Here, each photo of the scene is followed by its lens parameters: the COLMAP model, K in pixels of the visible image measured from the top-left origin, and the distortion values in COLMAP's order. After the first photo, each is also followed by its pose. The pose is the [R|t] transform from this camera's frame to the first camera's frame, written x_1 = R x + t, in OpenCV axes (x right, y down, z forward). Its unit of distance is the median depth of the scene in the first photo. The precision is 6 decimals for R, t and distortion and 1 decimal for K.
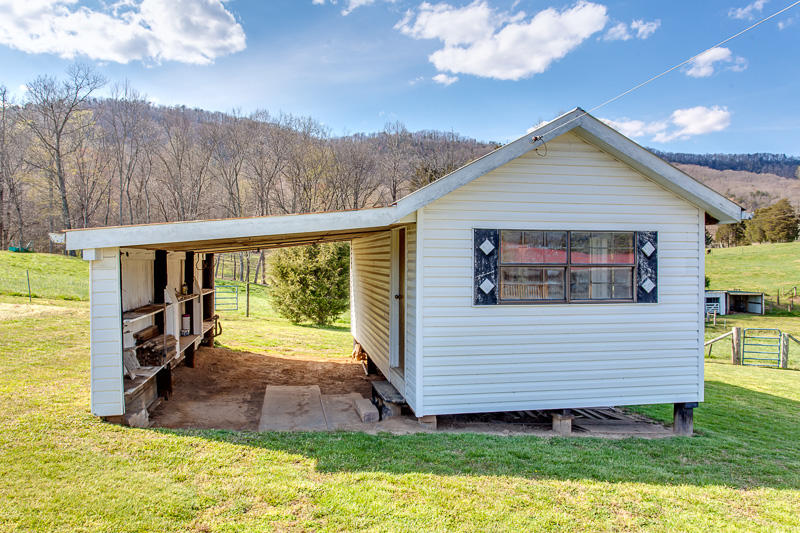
lens RADIAL K [[606.7, 0, 394.6], [0, 606.7, 260.0], [0, 0, 1]] dist [0.002669, 0.007575]
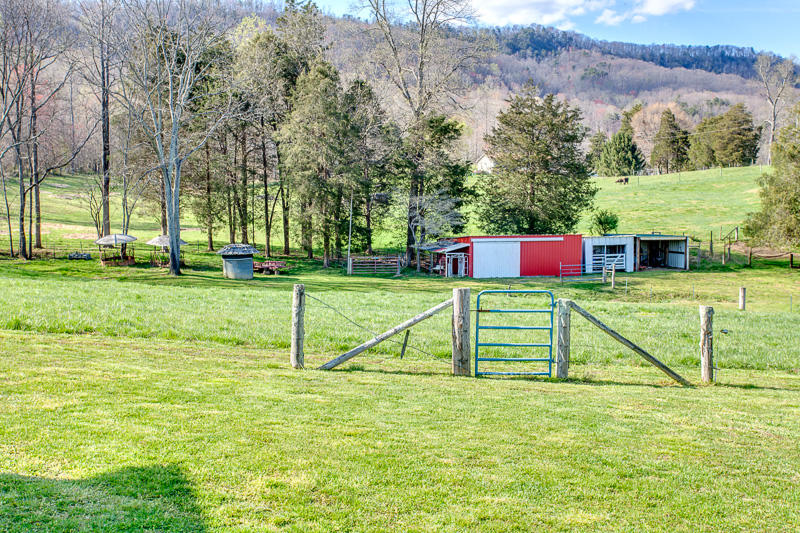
lens RADIAL K [[917.1, 0, 402.4], [0, 917.1, 269.0], [0, 0, 1]] dist [-0.012202, 0.000000]
pose [[0.979166, -0.021625, 0.201907, 0.104038], [0.006577, 0.997169, 0.074902, 0.012683], [-0.202955, -0.072013, 0.976536, 0.099957]]
